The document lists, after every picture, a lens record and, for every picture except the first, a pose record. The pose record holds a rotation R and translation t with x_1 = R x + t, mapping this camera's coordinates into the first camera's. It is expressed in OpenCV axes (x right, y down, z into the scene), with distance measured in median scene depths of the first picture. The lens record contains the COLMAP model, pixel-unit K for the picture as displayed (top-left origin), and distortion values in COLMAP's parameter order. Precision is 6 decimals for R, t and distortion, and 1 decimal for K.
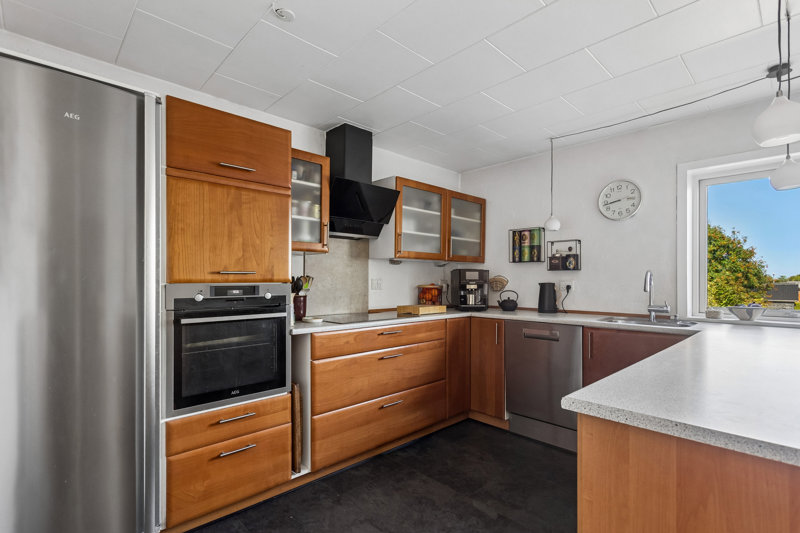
lens RADIAL K [[385.9, 0, 402.9], [0, 385.9, 278.3], [0, 0, 1]] dist [-0.000188, 0.000354]
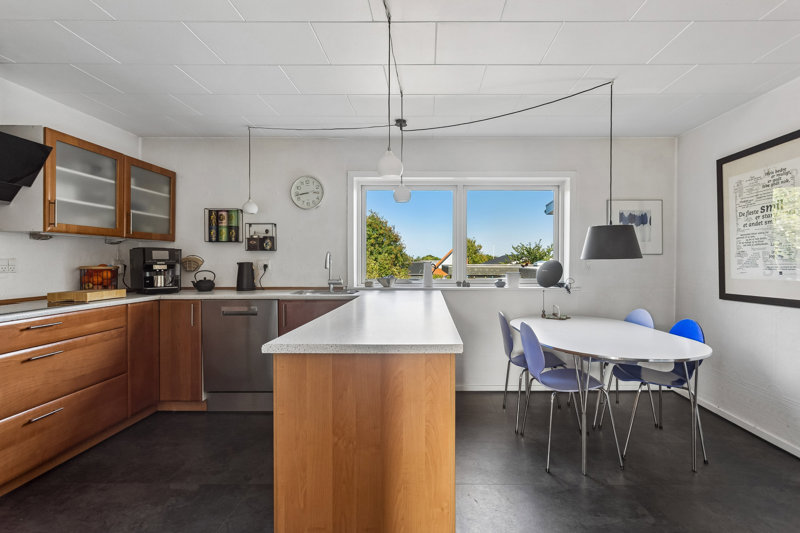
lens RADIAL K [[386.5, 0, 427.0], [0, 386.5, 263.9], [0, 0, 1]] dist [0.000274, 0.000299]
pose [[0.695195, -0.009365, 0.718760, -0.045202], [-0.000942, 0.999902, 0.013940, 0.000804], [-0.718820, -0.010368, 0.695119, -0.102494]]
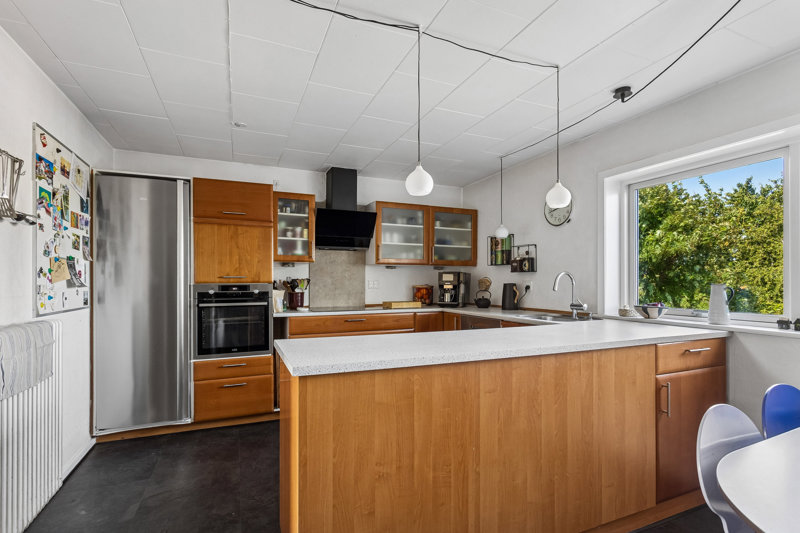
lens RADIAL K [[387.6, 0, 400.0], [0, 387.6, 280.8], [0, 0, 1]] dist [-0.000204, -0.000049]
pose [[0.935022, -0.003849, -0.354569, 0.525525], [0.004576, 0.999989, 0.001212, 0.001525], [0.354561, -0.002756, 0.935029, -0.190328]]
